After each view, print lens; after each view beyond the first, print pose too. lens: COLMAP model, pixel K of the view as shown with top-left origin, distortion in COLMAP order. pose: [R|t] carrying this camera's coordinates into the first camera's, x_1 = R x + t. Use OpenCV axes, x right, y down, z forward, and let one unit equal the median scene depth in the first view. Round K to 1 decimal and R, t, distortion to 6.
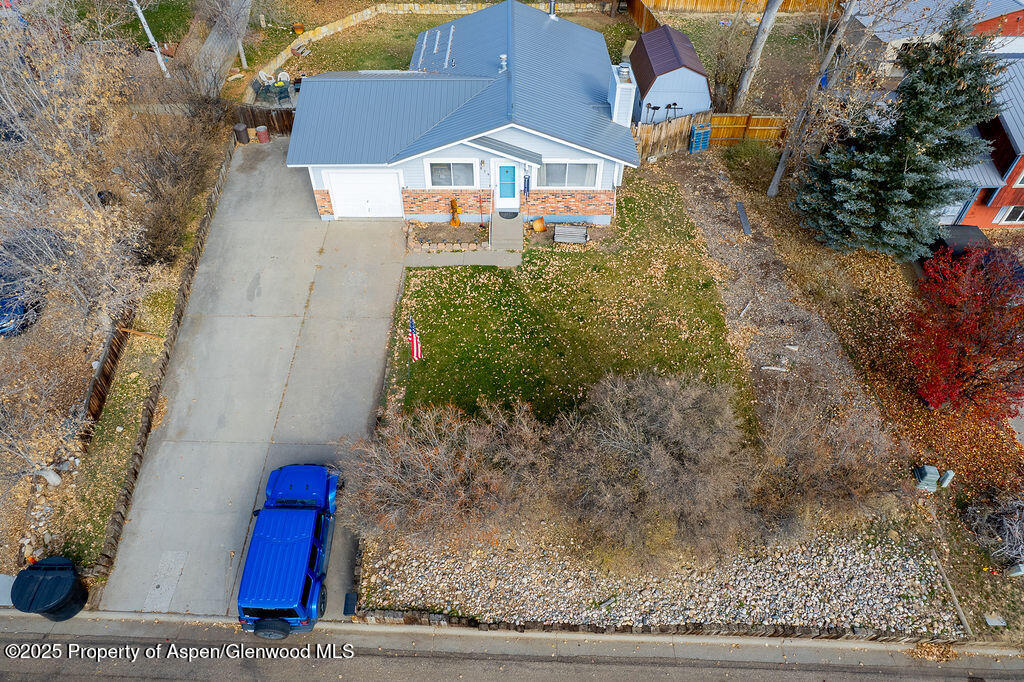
lens RADIAL K [[665.5, 0, 512.0], [0, 665.5, 341.0], [0, 0, 1]] dist [-0.071122, 0.070573]
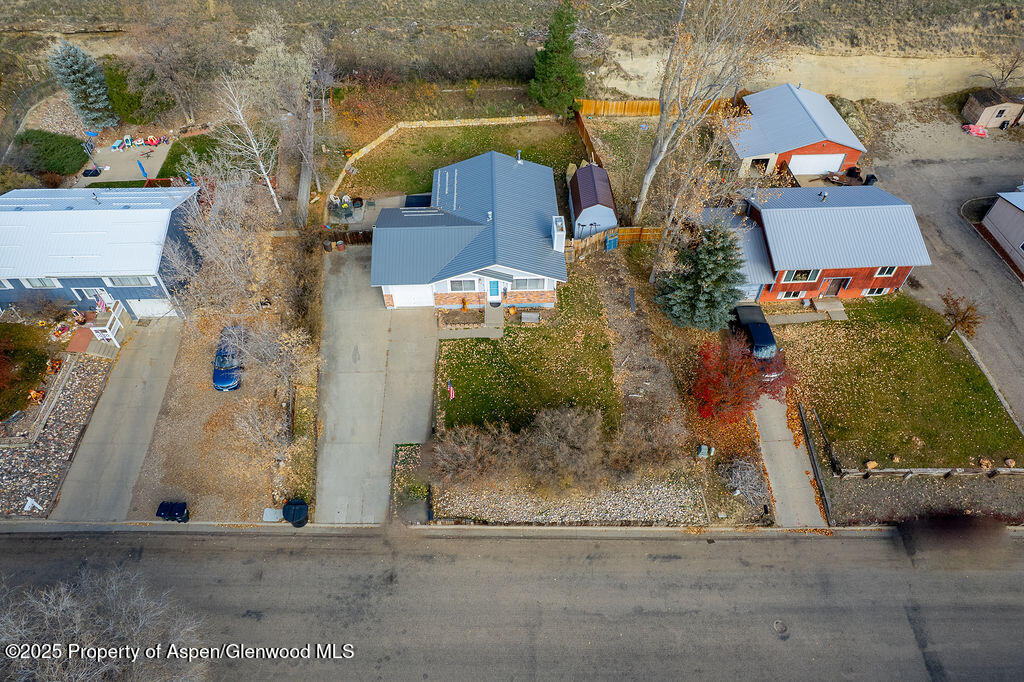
lens RADIAL K [[656.5, 0, 512.0], [0, 656.5, 341.0], [0, 0, 1]] dist [-0.038655, 0.001438]
pose [[0.999476, -0.025505, 0.019914, 0.002405], [0.024311, 0.998018, 0.058035, -0.219286], [-0.021355, -0.057521, 0.998116, -0.826243]]
